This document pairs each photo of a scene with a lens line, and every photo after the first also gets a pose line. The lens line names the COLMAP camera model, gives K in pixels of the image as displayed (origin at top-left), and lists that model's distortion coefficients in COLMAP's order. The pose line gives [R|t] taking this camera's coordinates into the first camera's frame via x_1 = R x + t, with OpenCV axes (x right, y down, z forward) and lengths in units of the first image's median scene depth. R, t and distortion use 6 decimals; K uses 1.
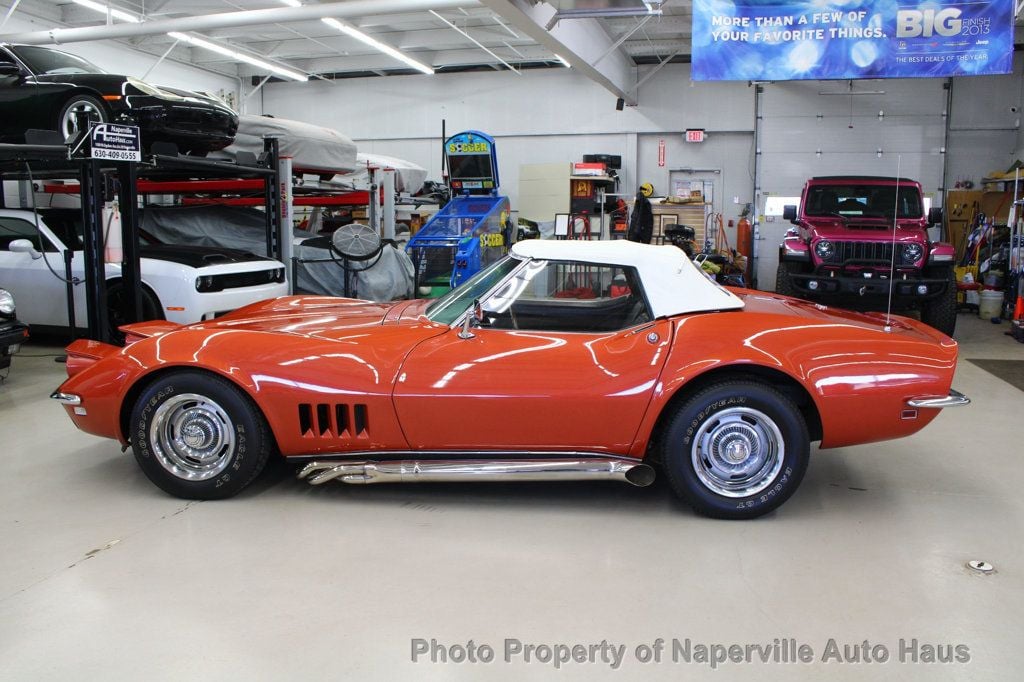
lens RADIAL K [[848.7, 0, 511.2], [0, 848.7, 349.8], [0, 0, 1]] dist [-0.140226, 0.101182]
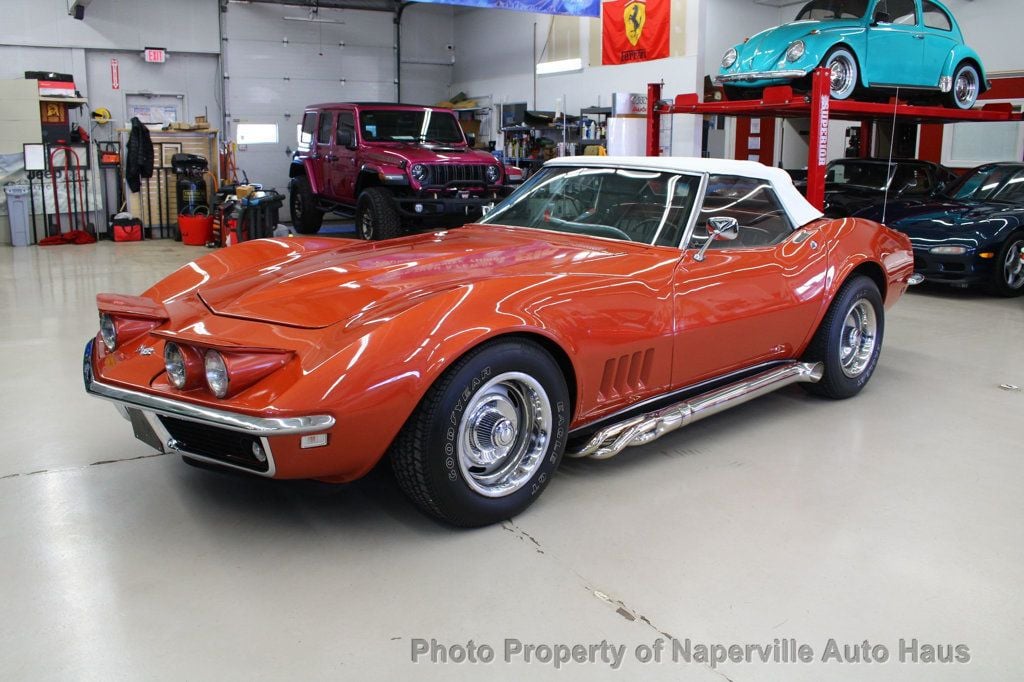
lens RADIAL K [[848.7, 0, 511.2], [0, 848.7, 349.8], [0, 0, 1]] dist [-0.140226, 0.101182]
pose [[0.707335, -0.156094, 0.689428, -0.277552], [0.100661, 0.987617, 0.120332, -0.016776], [-0.699674, -0.015717, 0.714289, 0.156664]]
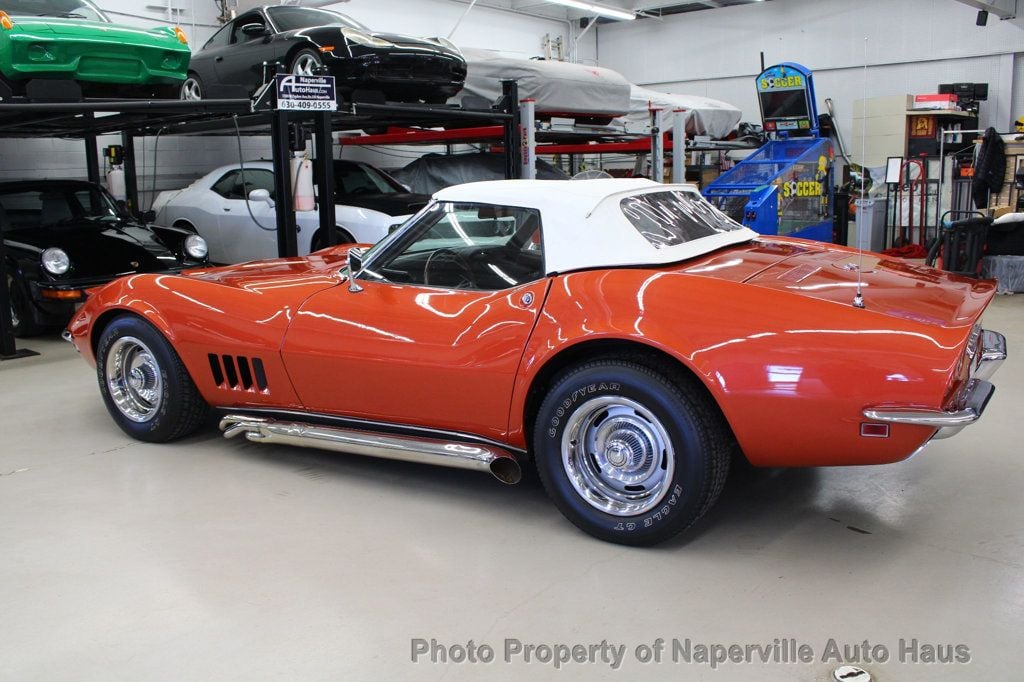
lens RADIAL K [[896.8, 0, 514.0], [0, 896.8, 342.8], [0, 0, 1]] dist [-0.126631, 0.103620]
pose [[0.898533, 0.060729, -0.434684, 0.161780], [-0.043871, 0.997848, 0.048723, -0.004211], [0.436708, -0.024709, 0.899264, 0.074251]]
